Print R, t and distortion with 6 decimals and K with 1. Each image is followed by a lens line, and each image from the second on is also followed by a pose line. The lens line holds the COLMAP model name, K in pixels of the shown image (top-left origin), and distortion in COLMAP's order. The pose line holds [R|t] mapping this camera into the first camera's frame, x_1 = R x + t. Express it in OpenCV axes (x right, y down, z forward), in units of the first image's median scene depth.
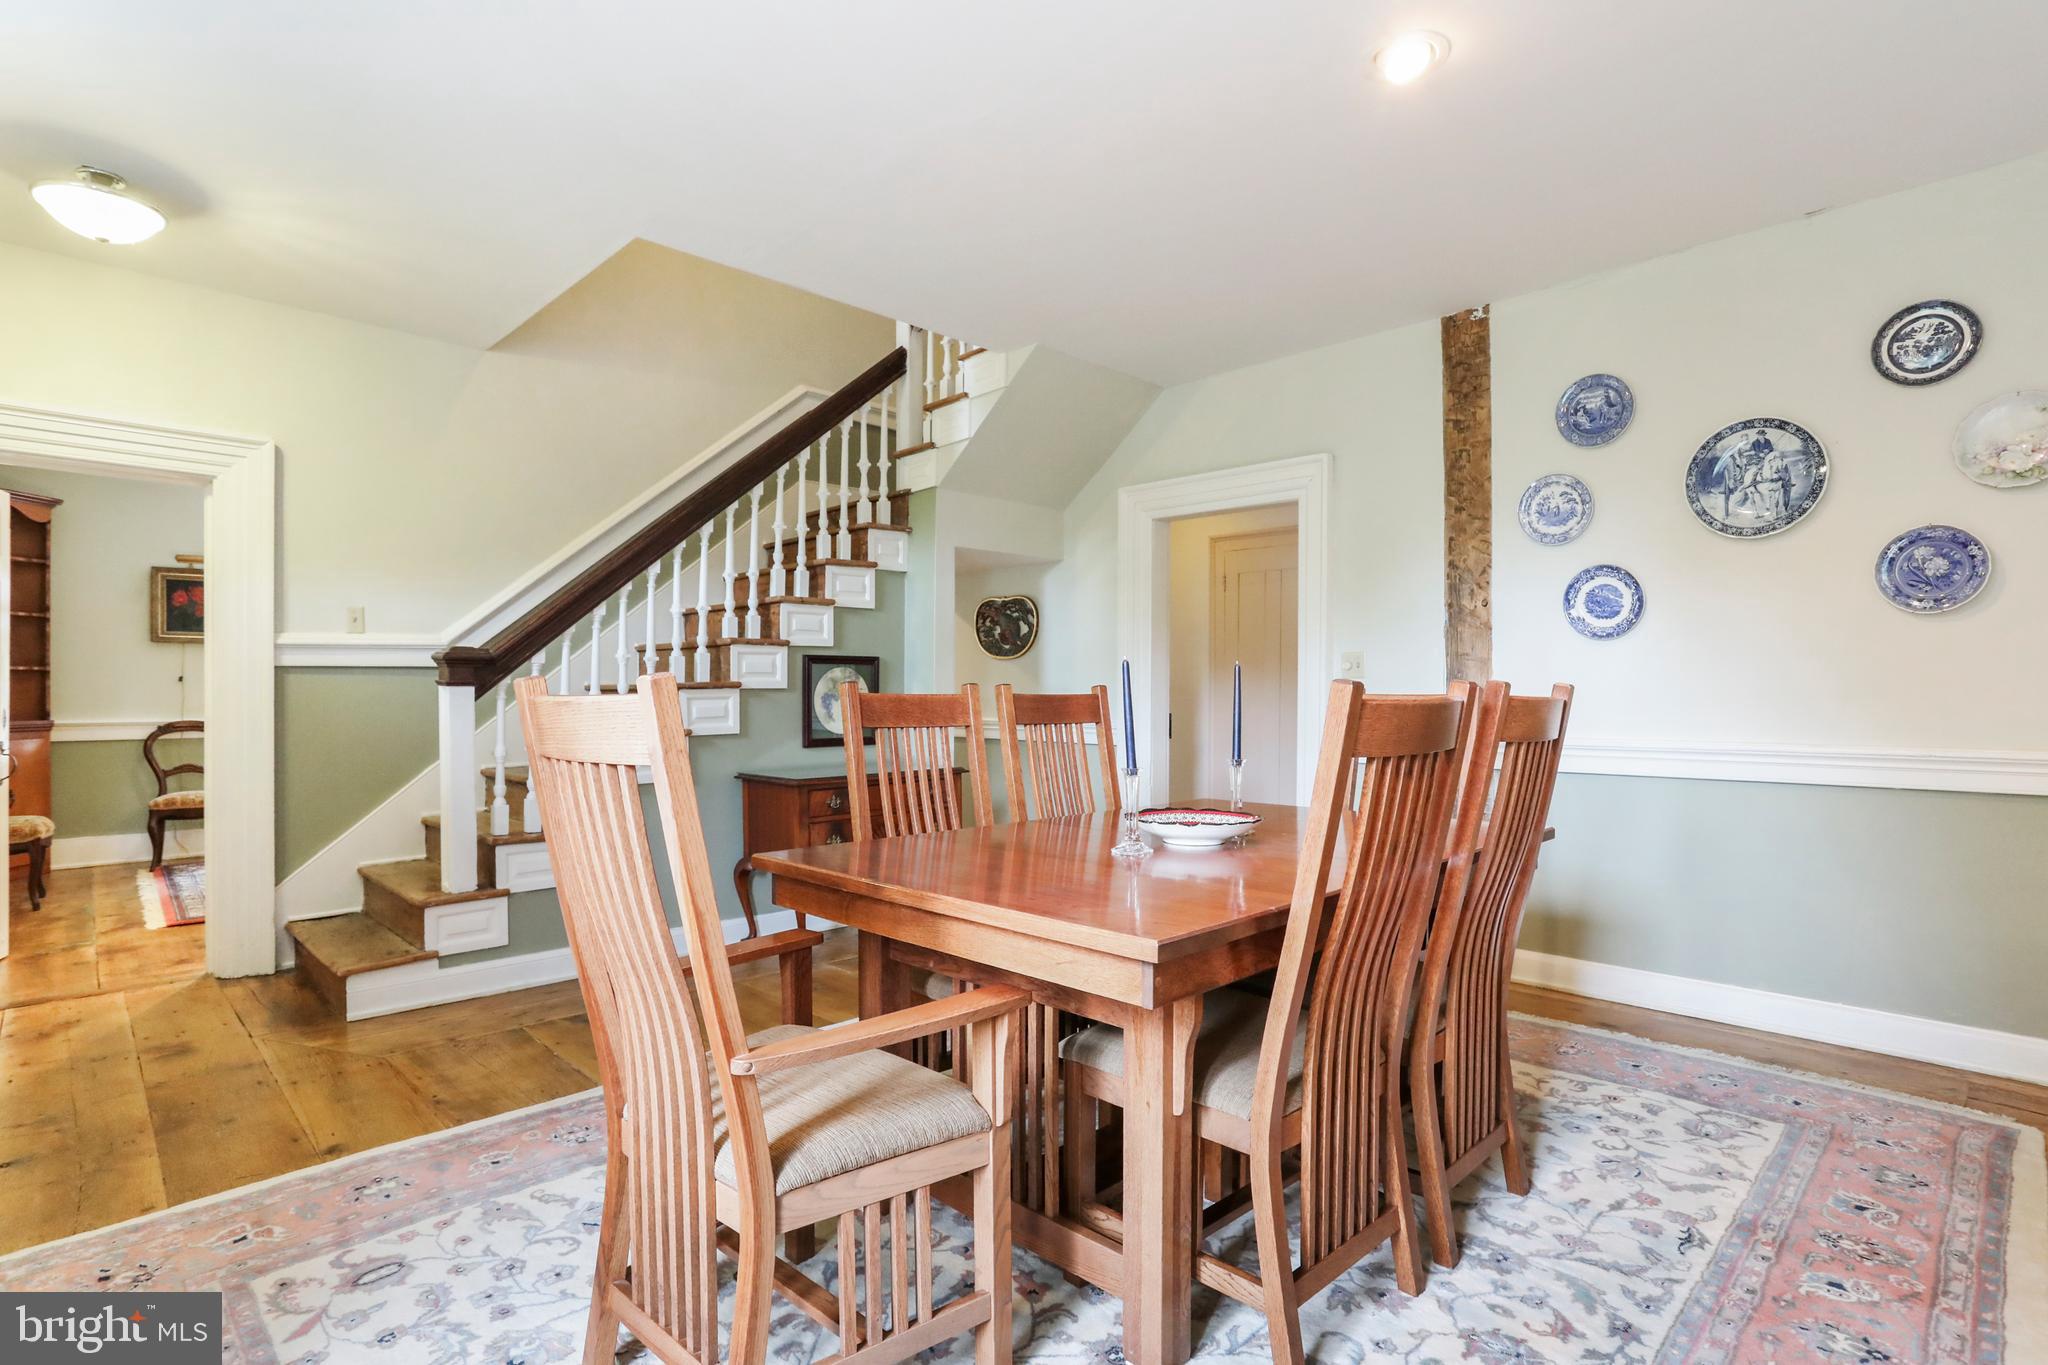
lens RADIAL K [[1002.7, 0, 1020.0], [0, 1002.7, 678.8], [0, 0, 1]] dist [-0.046573, 0.021805]
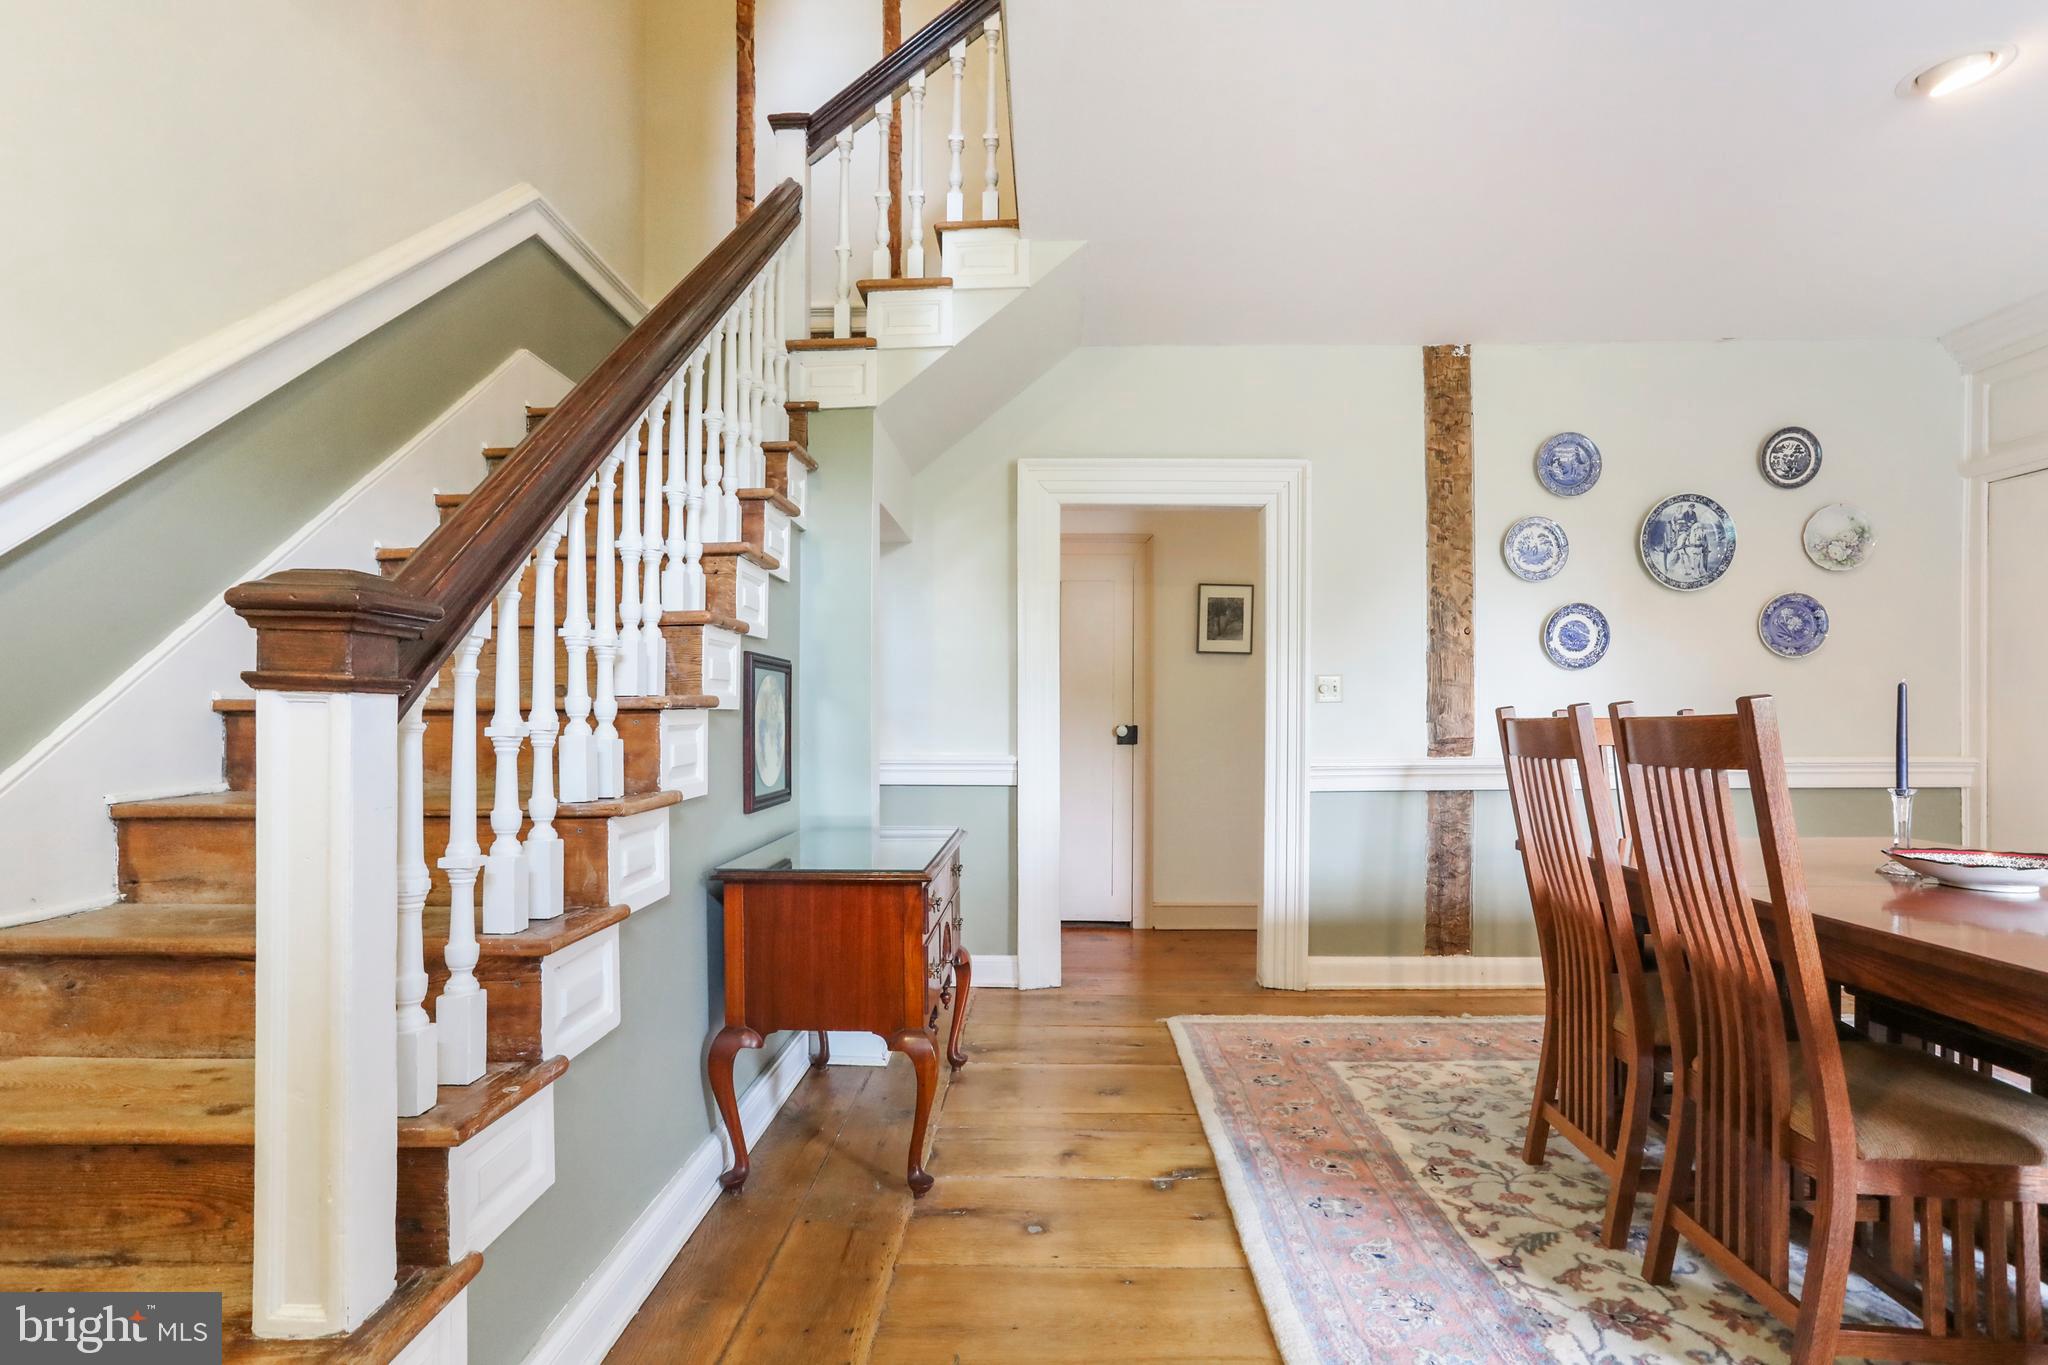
lens RADIAL K [[1002.7, 0, 1032.8], [0, 1002.7, 719.7], [0, 0, 1]] dist [-0.046573, 0.021805]
pose [[0.720269, -0.001767, 0.693692, -0.617928], [-0.005812, 0.999946, 0.008582, 0.010835], [-0.693670, -0.010213, 0.720220, 0.598555]]
